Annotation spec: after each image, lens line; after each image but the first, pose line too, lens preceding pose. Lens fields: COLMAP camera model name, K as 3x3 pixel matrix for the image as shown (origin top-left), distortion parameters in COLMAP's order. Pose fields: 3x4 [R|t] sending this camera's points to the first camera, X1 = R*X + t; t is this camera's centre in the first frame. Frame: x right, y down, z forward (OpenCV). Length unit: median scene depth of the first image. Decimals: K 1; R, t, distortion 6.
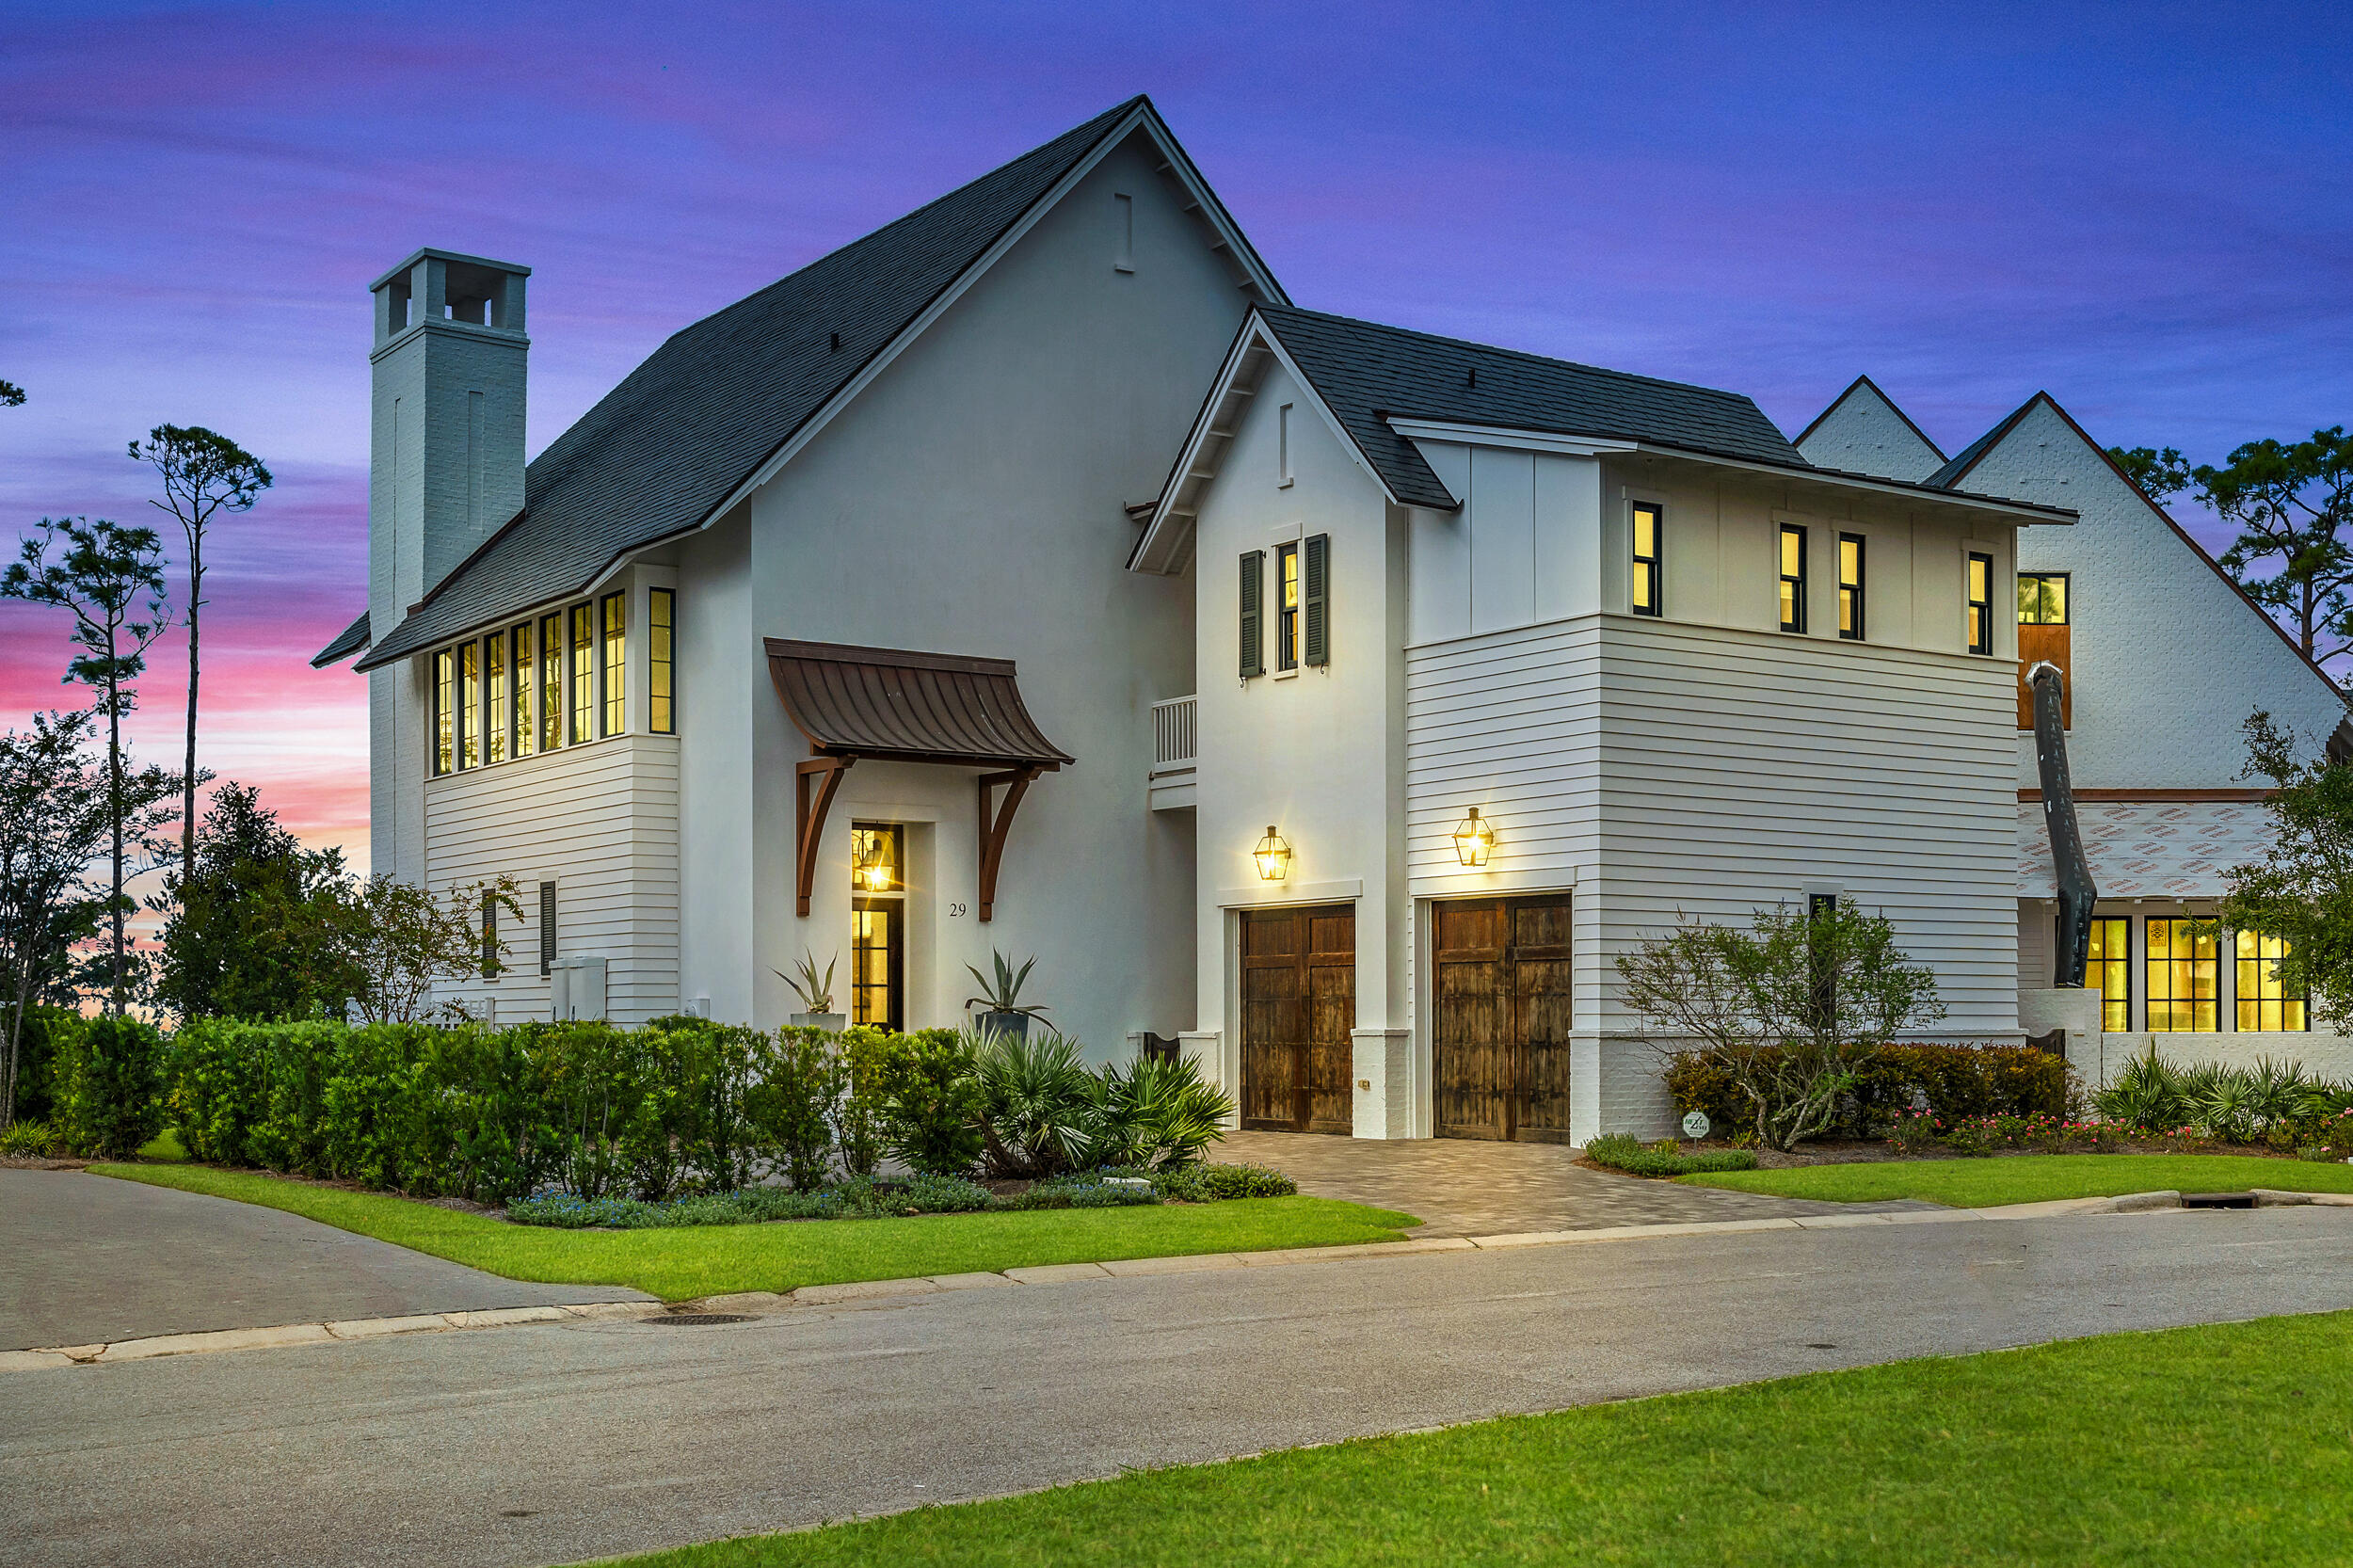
lens RADIAL K [[2185.2, 0, 1176.5], [0, 2185.2, 784.0], [0, 0, 1]] dist [-0.000351, -0.004610]
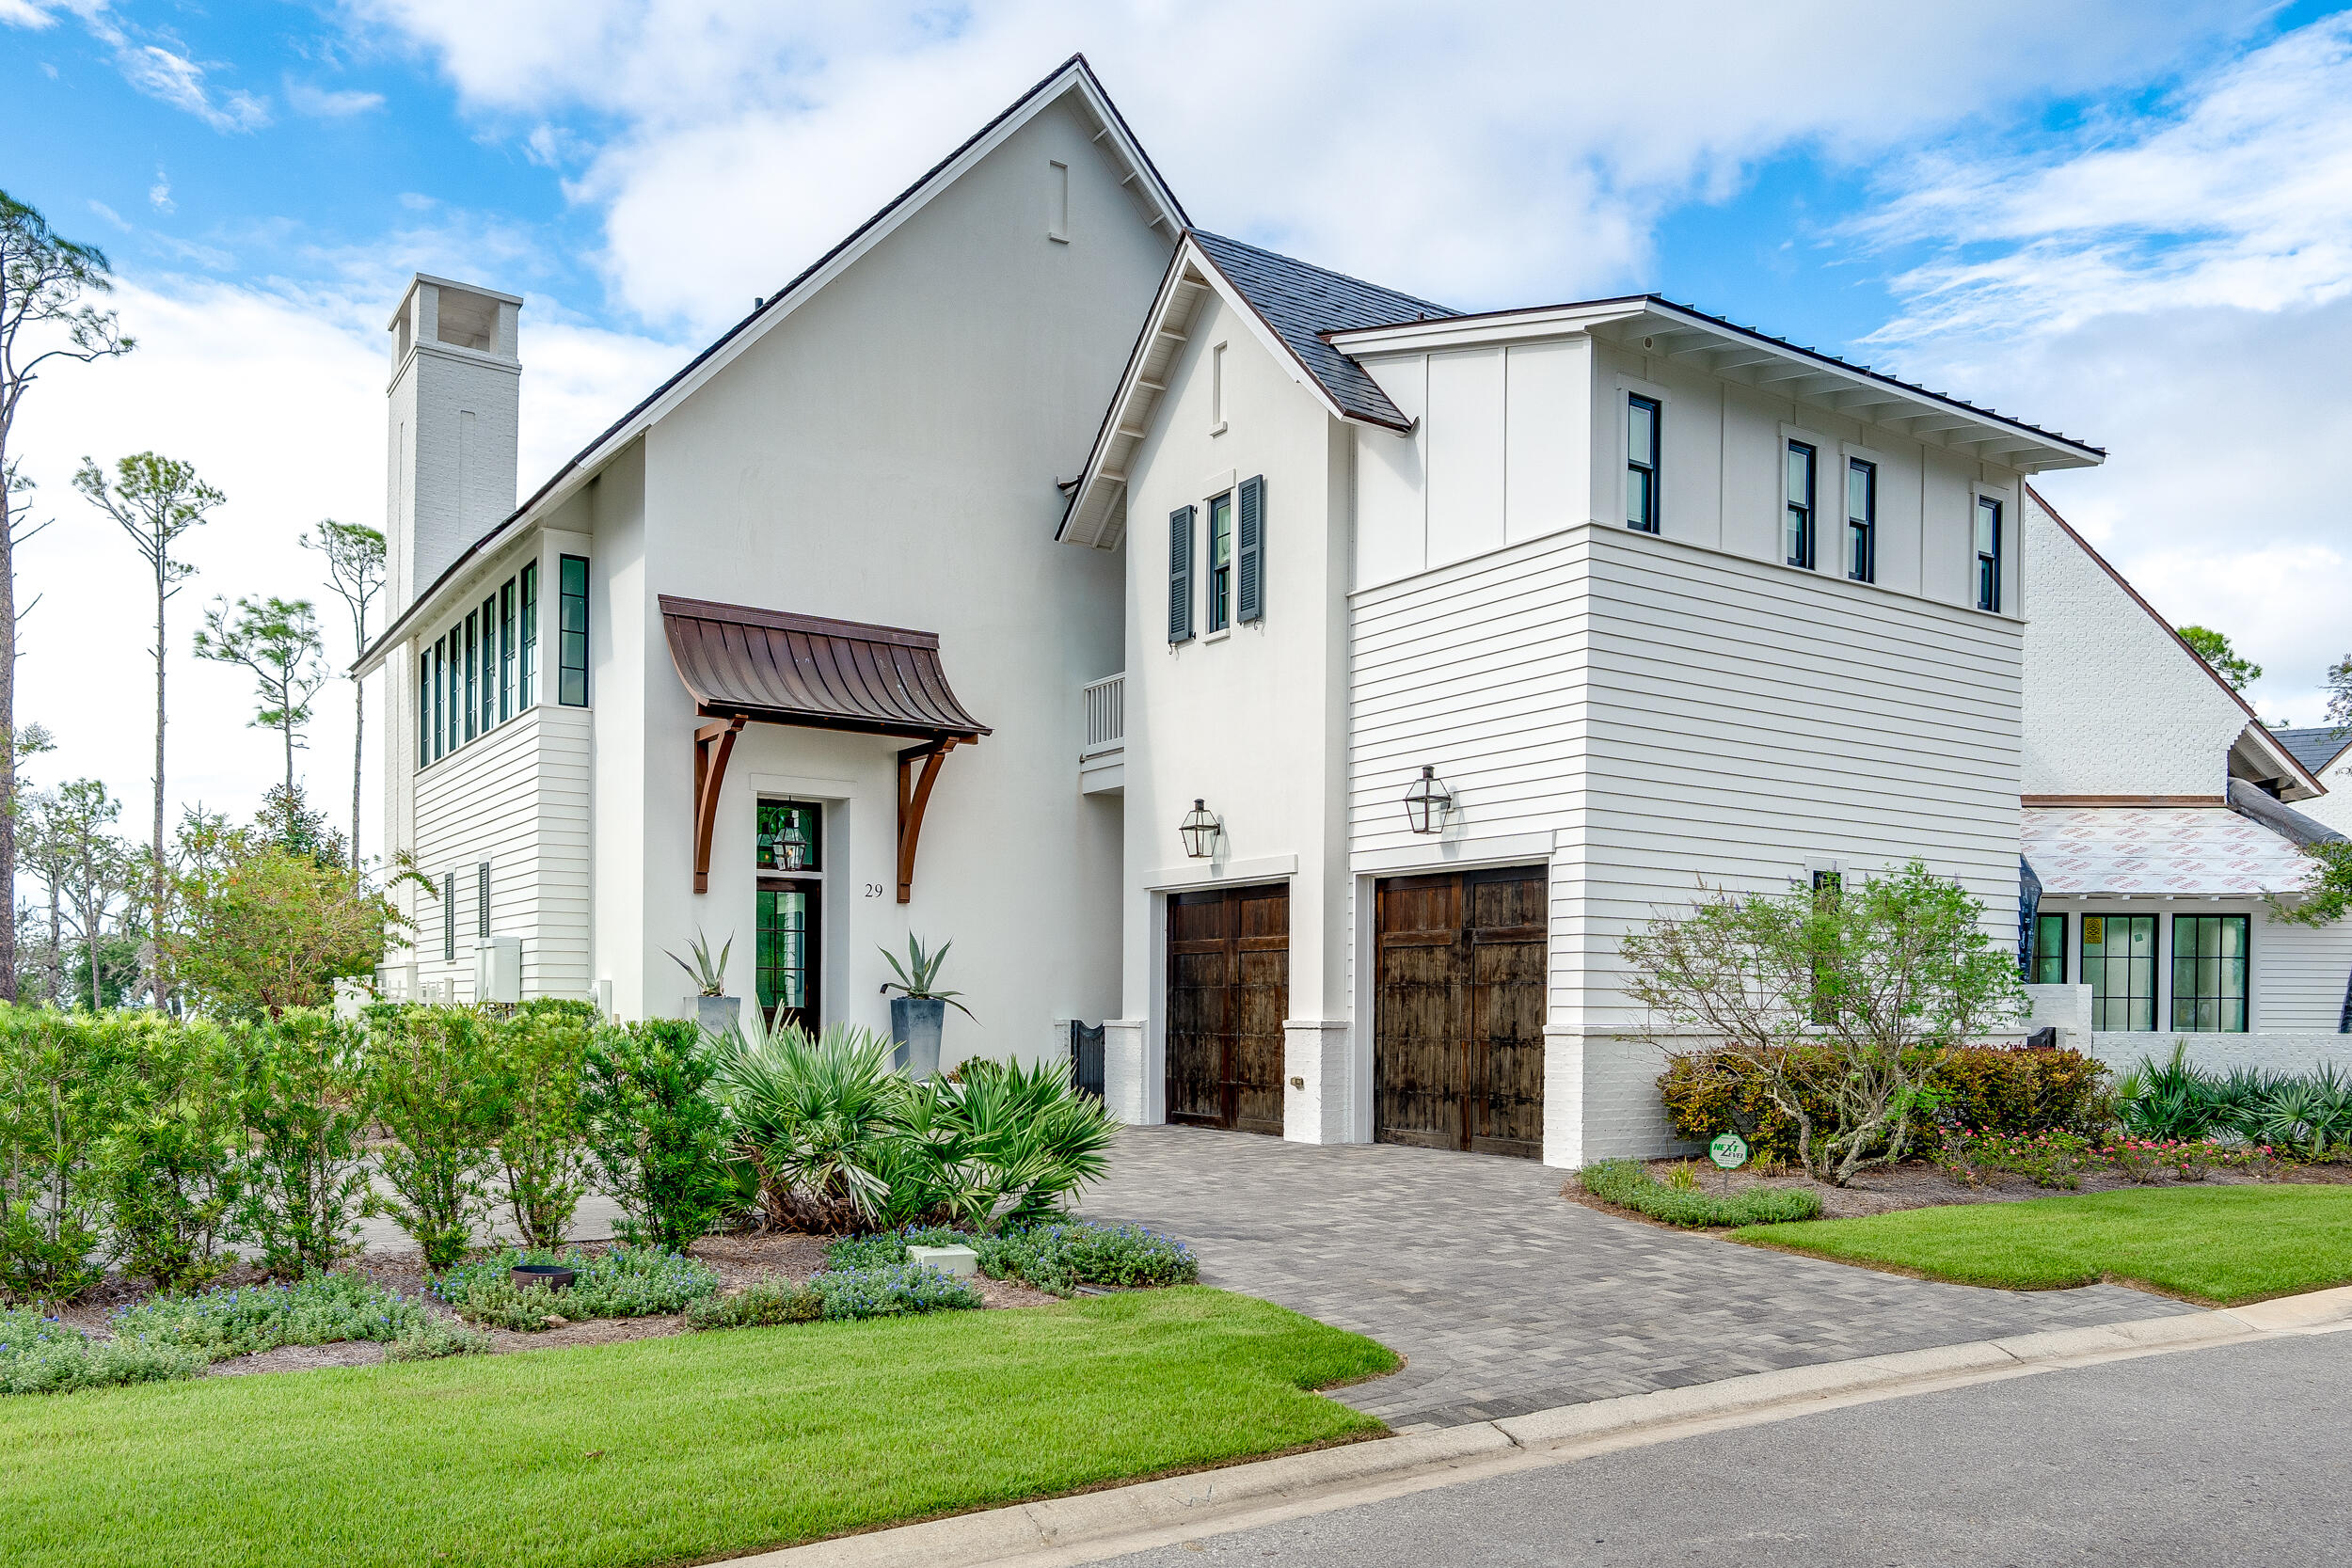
lens RADIAL K [[1768.7, 0, 1138.5], [0, 1768.7, 836.7], [0, 0, 1]] dist [-0.004662, -0.000889]
pose [[0.999947, 0.009921, -0.002923, 0.021554], [-0.009887, 0.999884, 0.011576, 0.028556], [0.003037, -0.011547, 0.999929, 0.270704]]
